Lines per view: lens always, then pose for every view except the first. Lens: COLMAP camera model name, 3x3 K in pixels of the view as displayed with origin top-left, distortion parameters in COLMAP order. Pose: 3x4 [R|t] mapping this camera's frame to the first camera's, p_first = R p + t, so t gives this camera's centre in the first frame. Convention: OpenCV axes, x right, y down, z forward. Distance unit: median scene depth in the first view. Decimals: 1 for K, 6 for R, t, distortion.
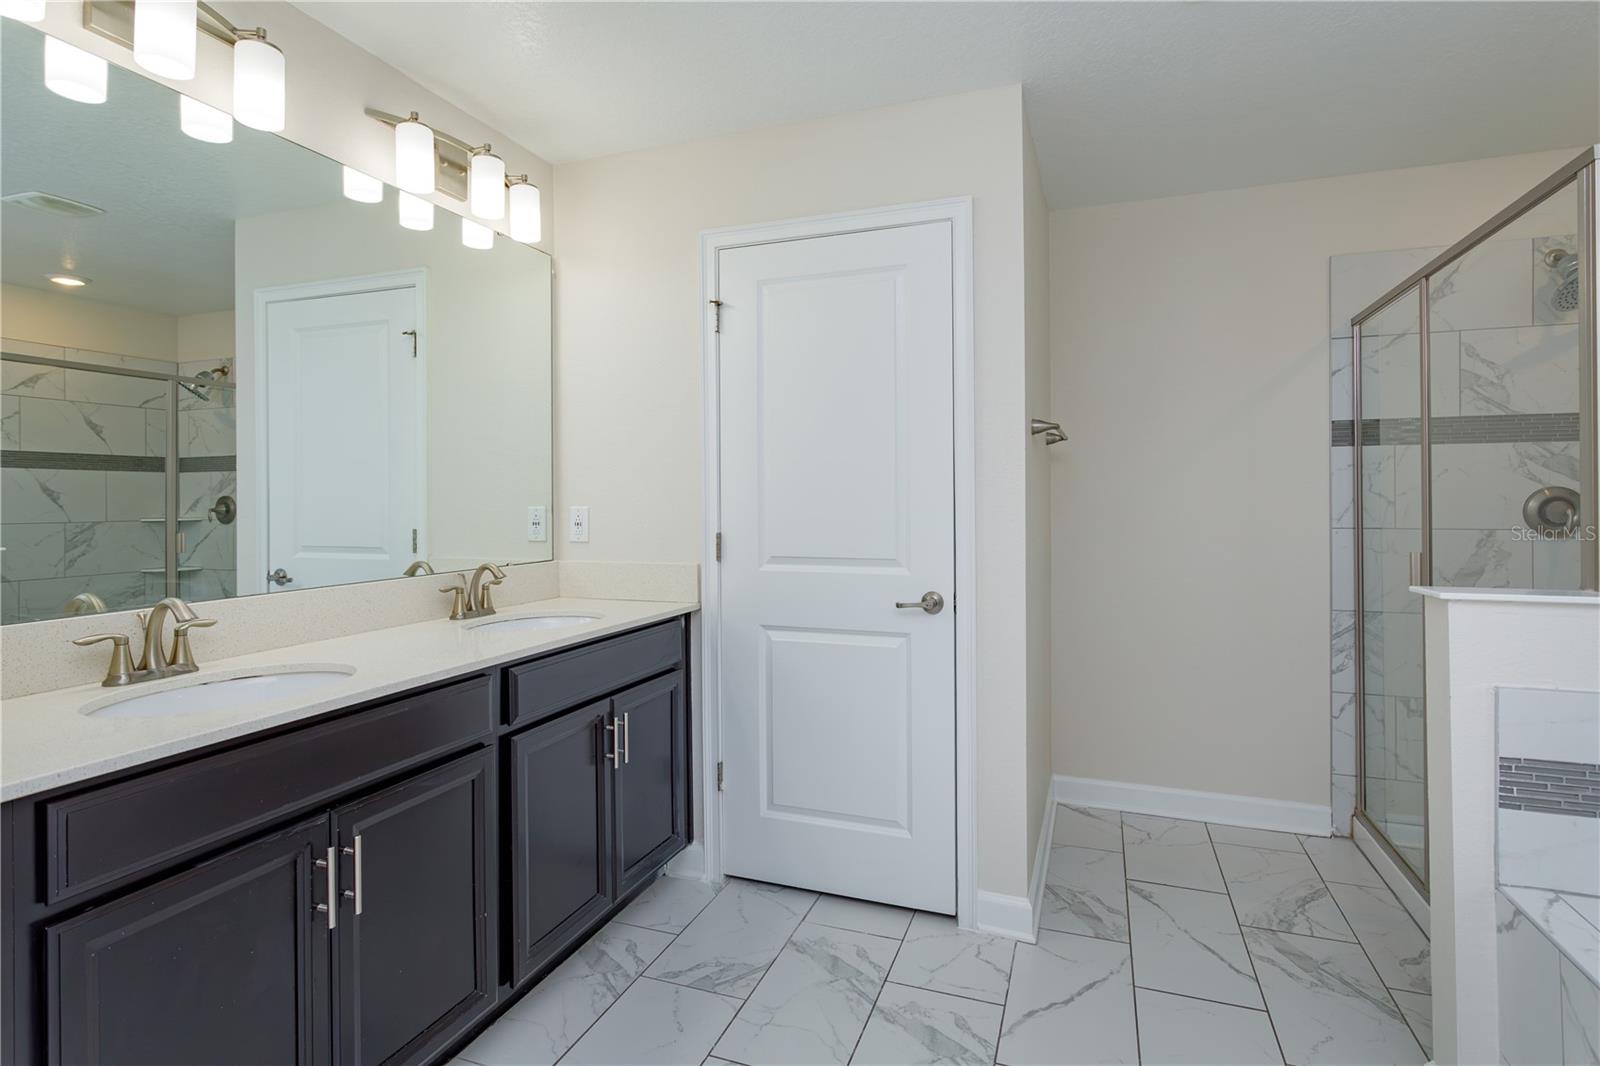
lens RADIAL K [[771.7, 0, 810.0], [0, 771.7, 498.1], [0, 0, 1]] dist [-0.004801, 0.005450]
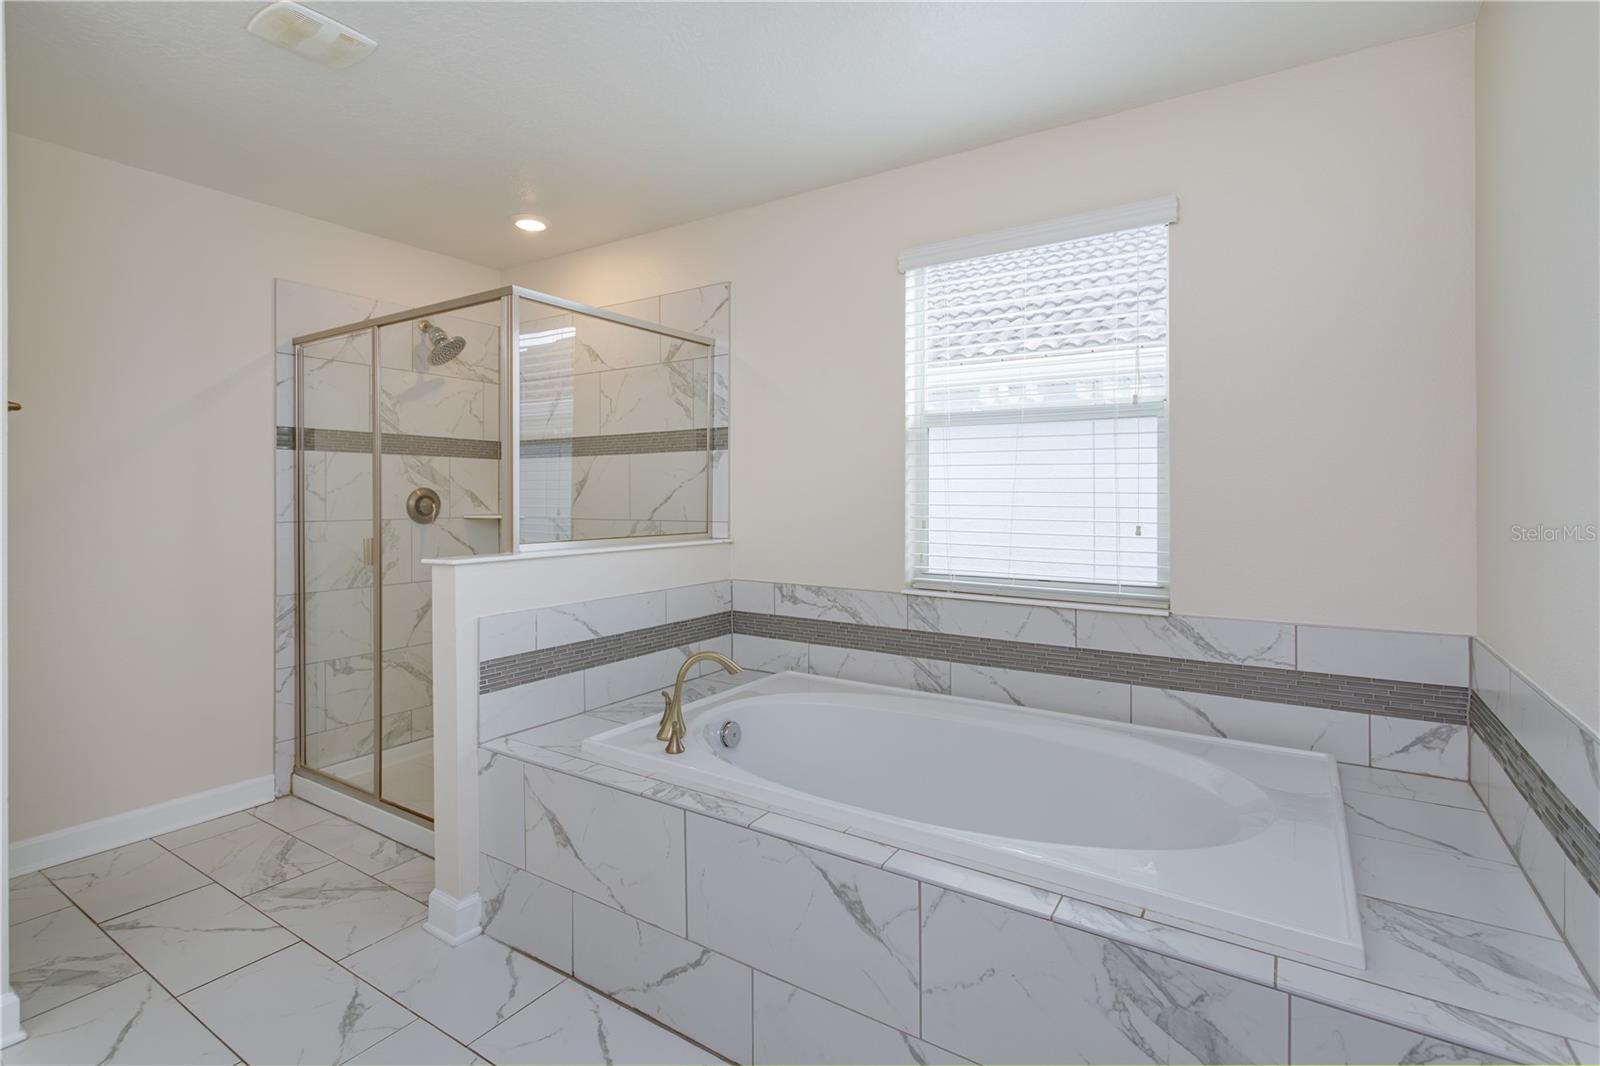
lens RADIAL K [[771.7, 0, 799.0], [0, 771.7, 496.2], [0, 0, 1]] dist [-0.004801, 0.005450]
pose [[0.228663, 0.002555, 0.973502, -0.244797], [-0.002665, 0.999994, -0.001999, 0.001235], [-0.973502, -0.002137, 0.228669, 0.010110]]
